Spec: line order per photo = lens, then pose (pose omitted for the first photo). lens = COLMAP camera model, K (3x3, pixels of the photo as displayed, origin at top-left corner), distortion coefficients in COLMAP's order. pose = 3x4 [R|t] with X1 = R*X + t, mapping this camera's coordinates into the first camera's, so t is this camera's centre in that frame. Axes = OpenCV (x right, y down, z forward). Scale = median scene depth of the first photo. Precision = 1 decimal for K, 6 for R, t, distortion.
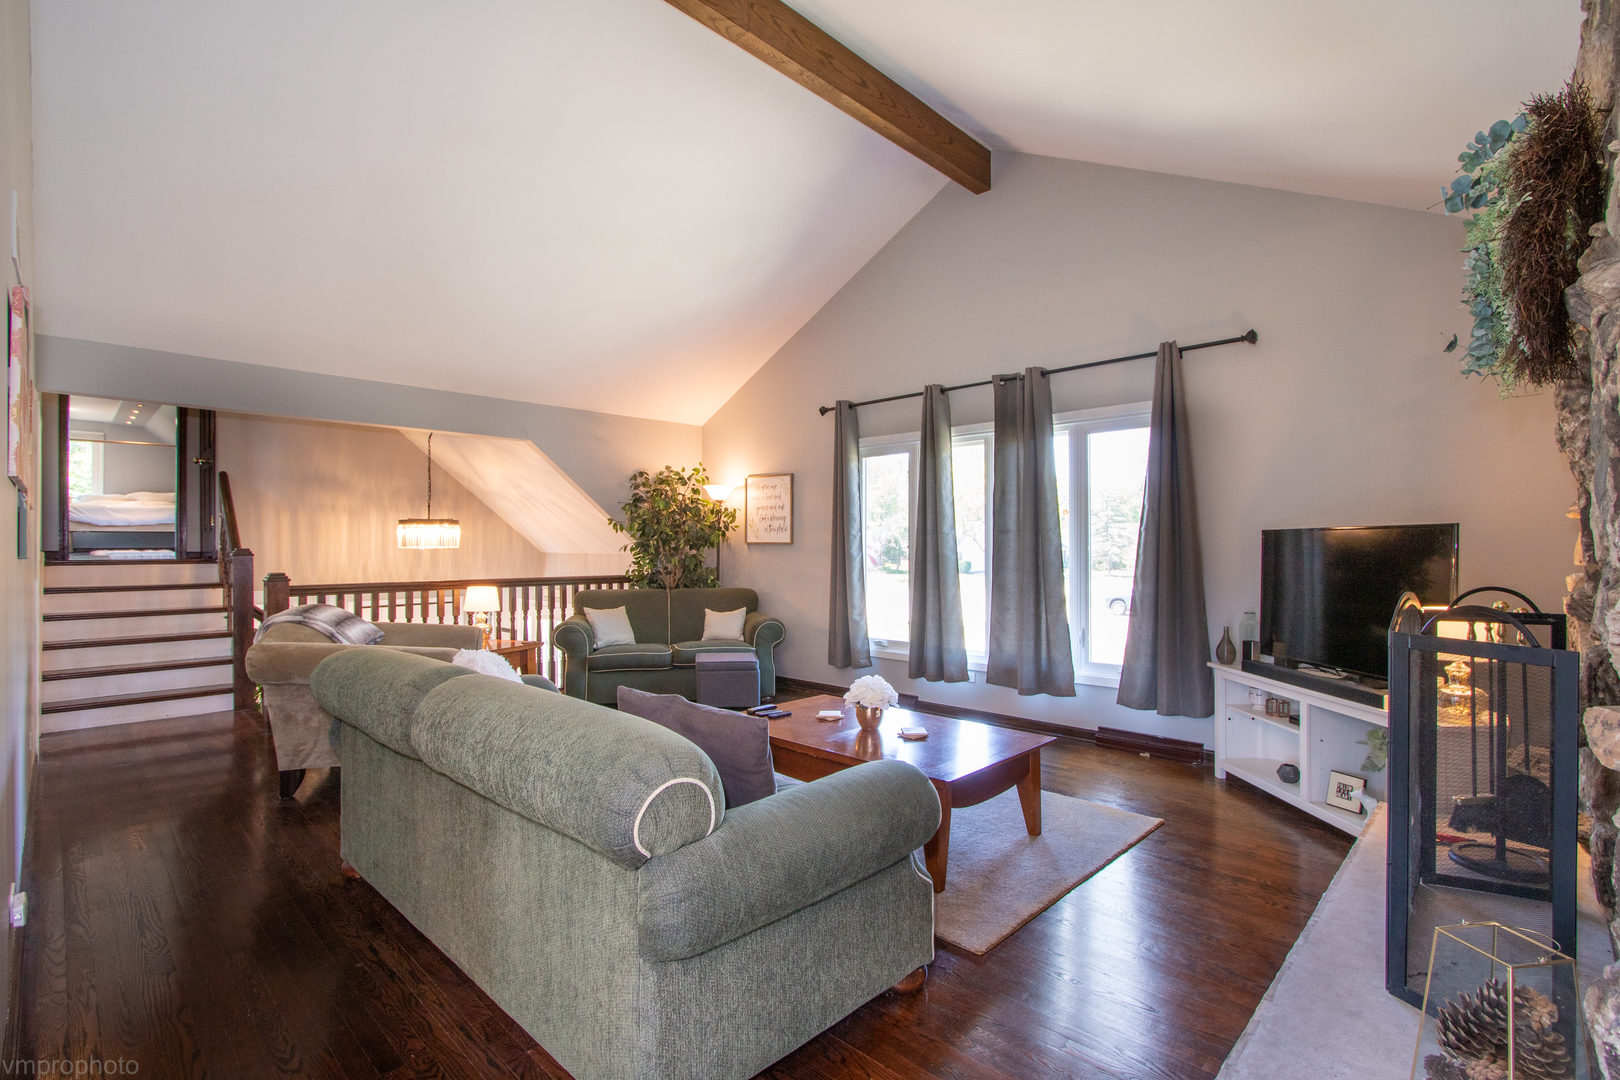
lens RADIAL K [[749.9, 0, 817.0], [0, 749.9, 539.6], [0, 0, 1]] dist [-0.005423, -0.000798]
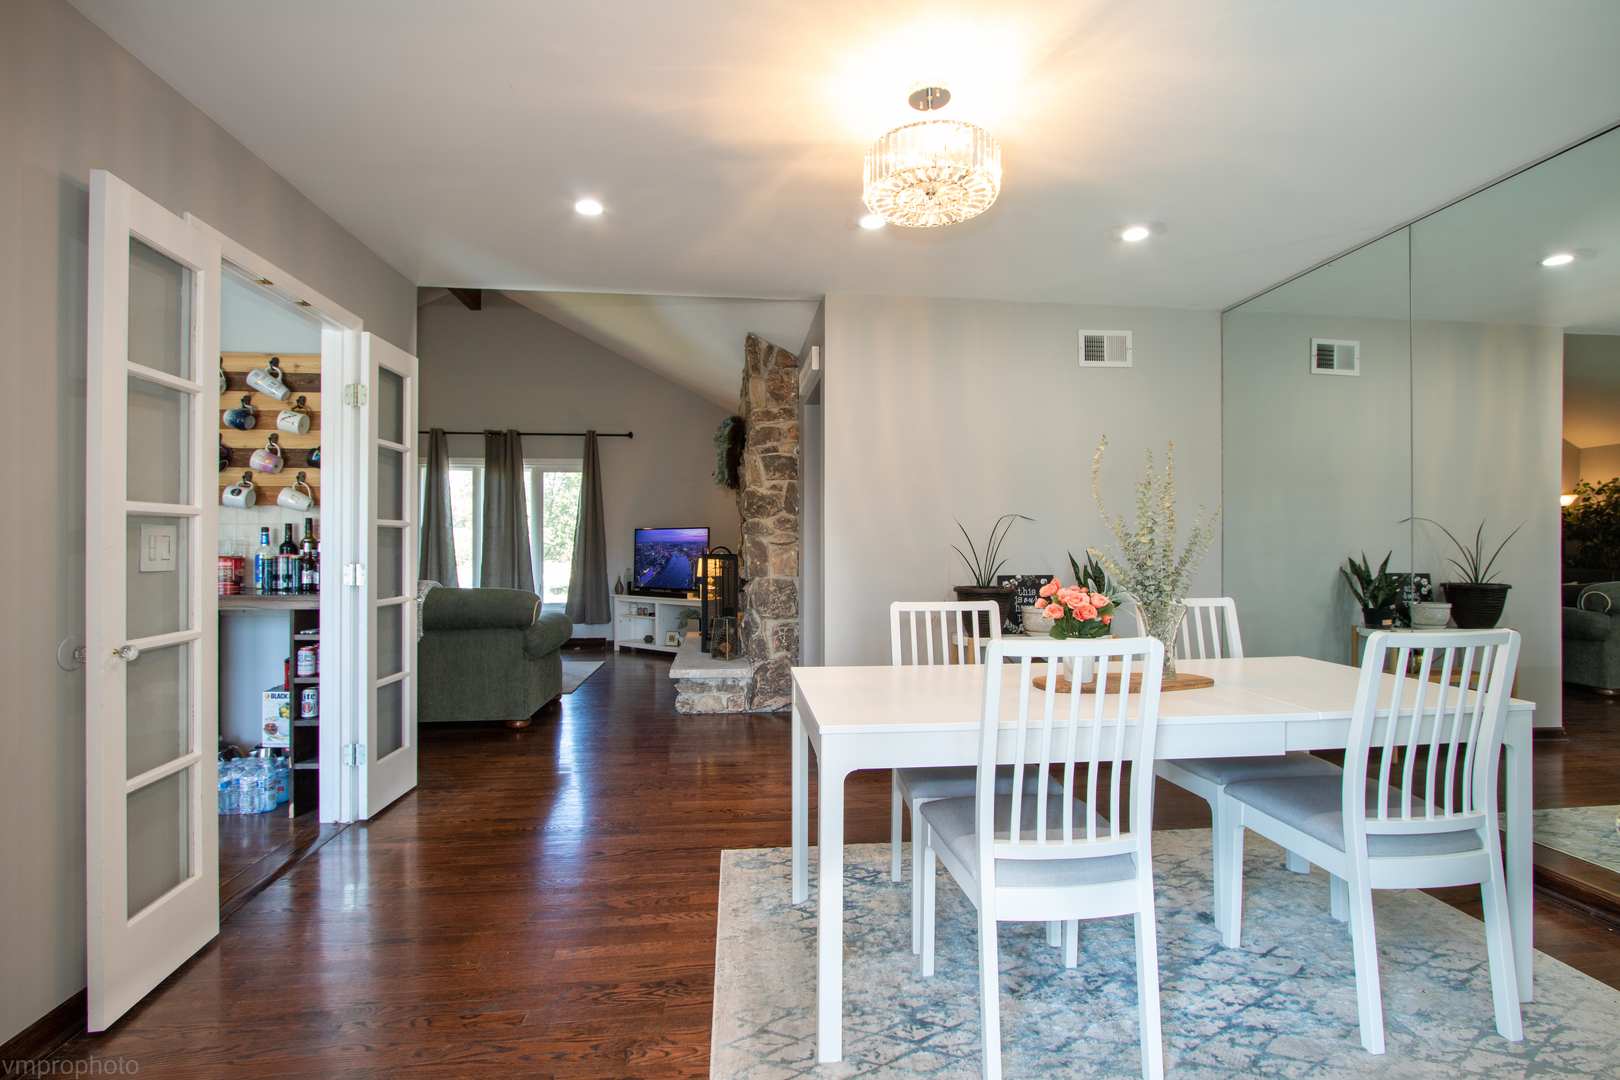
lens RADIAL K [[749.9, 0, 811.5], [0, 749.9, 541.9], [0, 0, 1]] dist [-0.005423, -0.000798]
pose [[0.641360, 0.001506, 0.767239, -0.621778], [-0.005751, 0.999979, 0.002844, 0.013769], [-0.767219, -0.006237, 0.641355, -0.644071]]
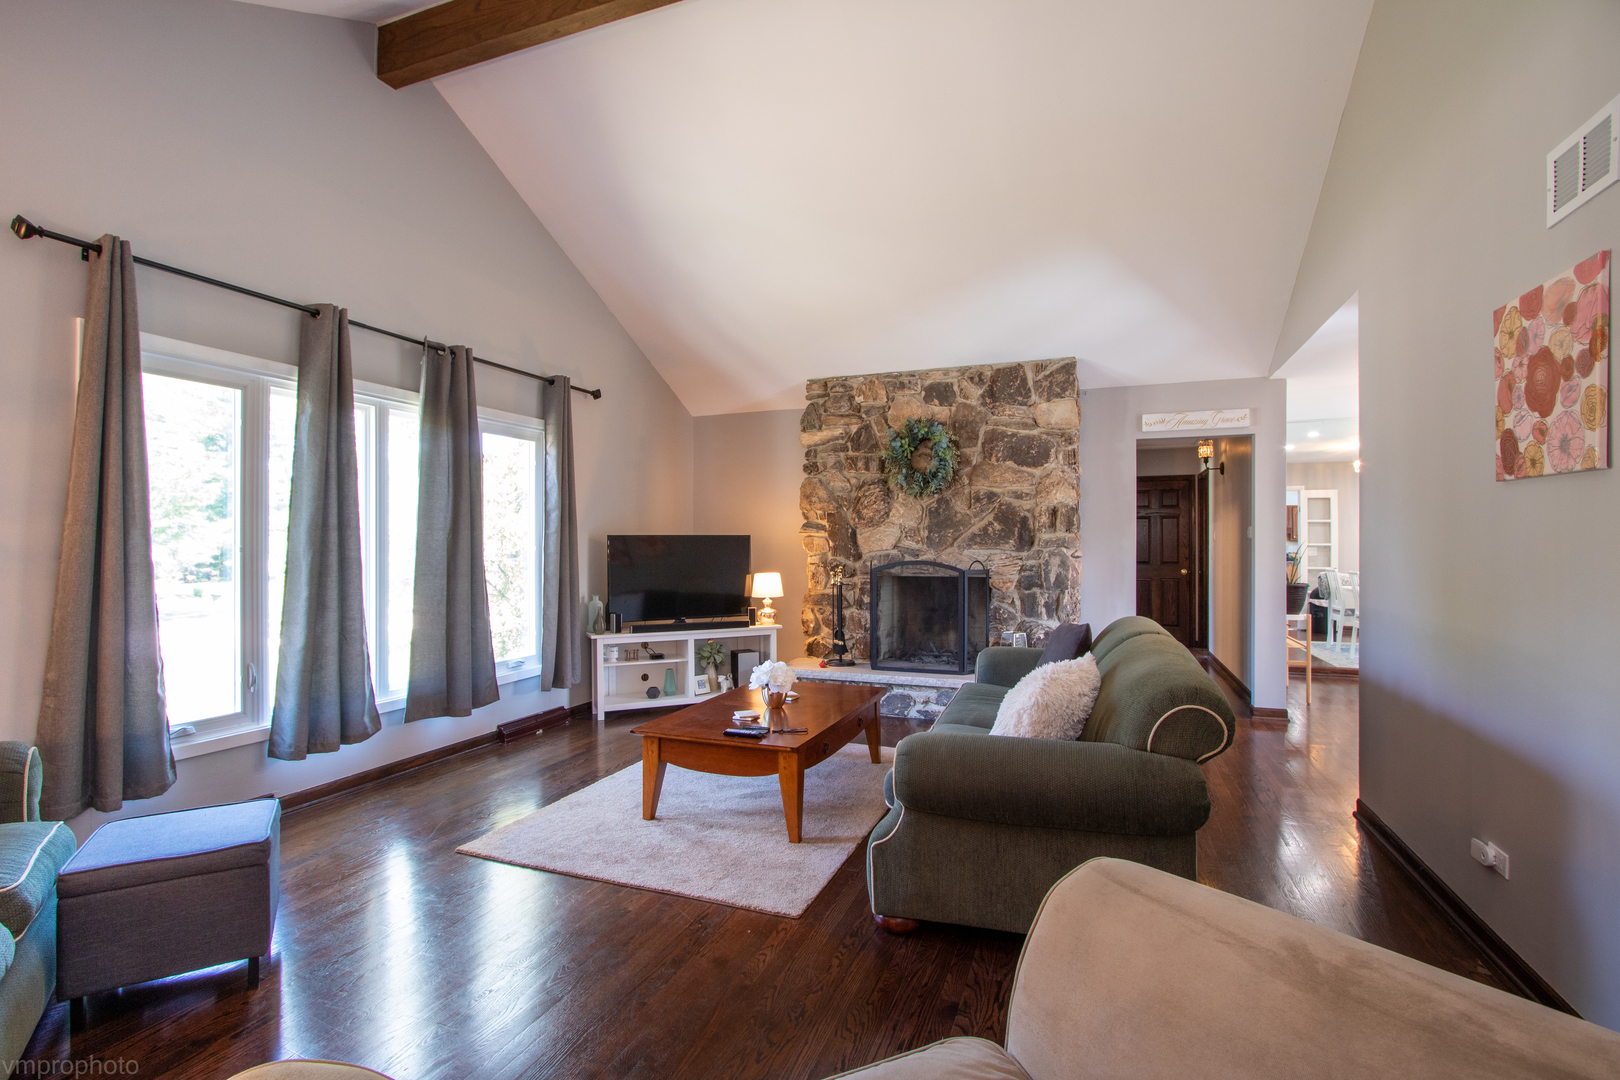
lens RADIAL K [[749.9, 0, 811.3], [0, 749.9, 543.5], [0, 0, 1]] dist [-0.005423, -0.000798]
pose [[-0.377527, 0.000454, 0.925999, -0.765497], [-0.007890, 0.999962, -0.003707, 0.004759], [-0.925965, -0.008705, -0.377509, 1.051523]]
